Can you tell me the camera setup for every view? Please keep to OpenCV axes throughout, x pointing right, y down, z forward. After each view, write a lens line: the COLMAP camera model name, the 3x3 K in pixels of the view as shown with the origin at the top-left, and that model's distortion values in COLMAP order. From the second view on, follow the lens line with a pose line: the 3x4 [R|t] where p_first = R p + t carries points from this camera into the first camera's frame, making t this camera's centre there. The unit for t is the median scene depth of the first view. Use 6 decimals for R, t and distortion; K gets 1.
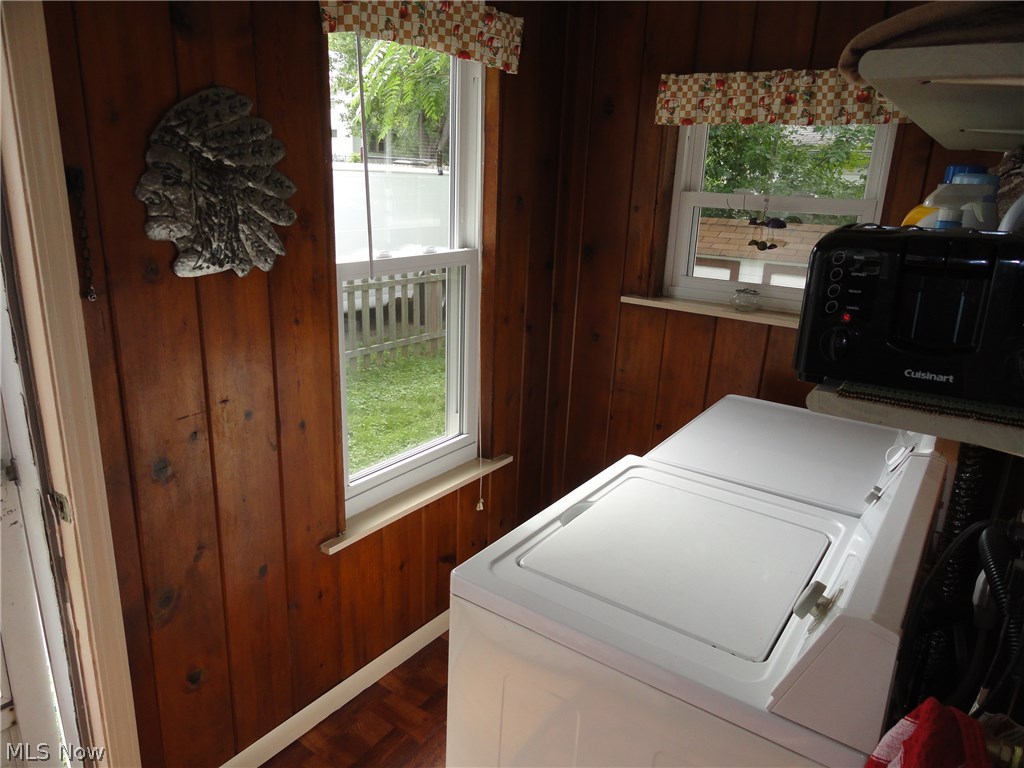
lens RADIAL K [[713.9, 0, 513.9], [0, 713.9, 384.8], [0, 0, 1]] dist [-0.004982, 0.006078]
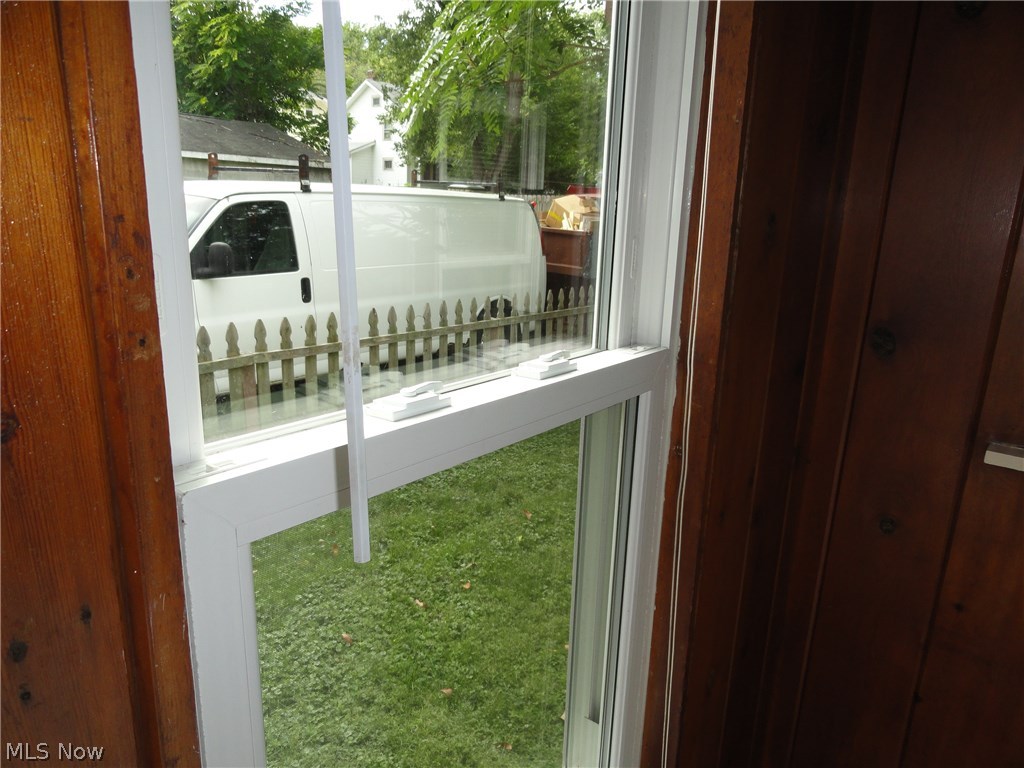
lens RADIAL K [[713.9, 0, 509.9], [0, 713.9, 384.8], [0, 0, 1]] dist [-0.004982, 0.006078]
pose [[0.997139, 0.013395, -0.074399, -0.033485], [-0.016361, 0.999089, -0.039402, -0.048430], [0.073804, 0.040507, 0.996450, 0.192032]]
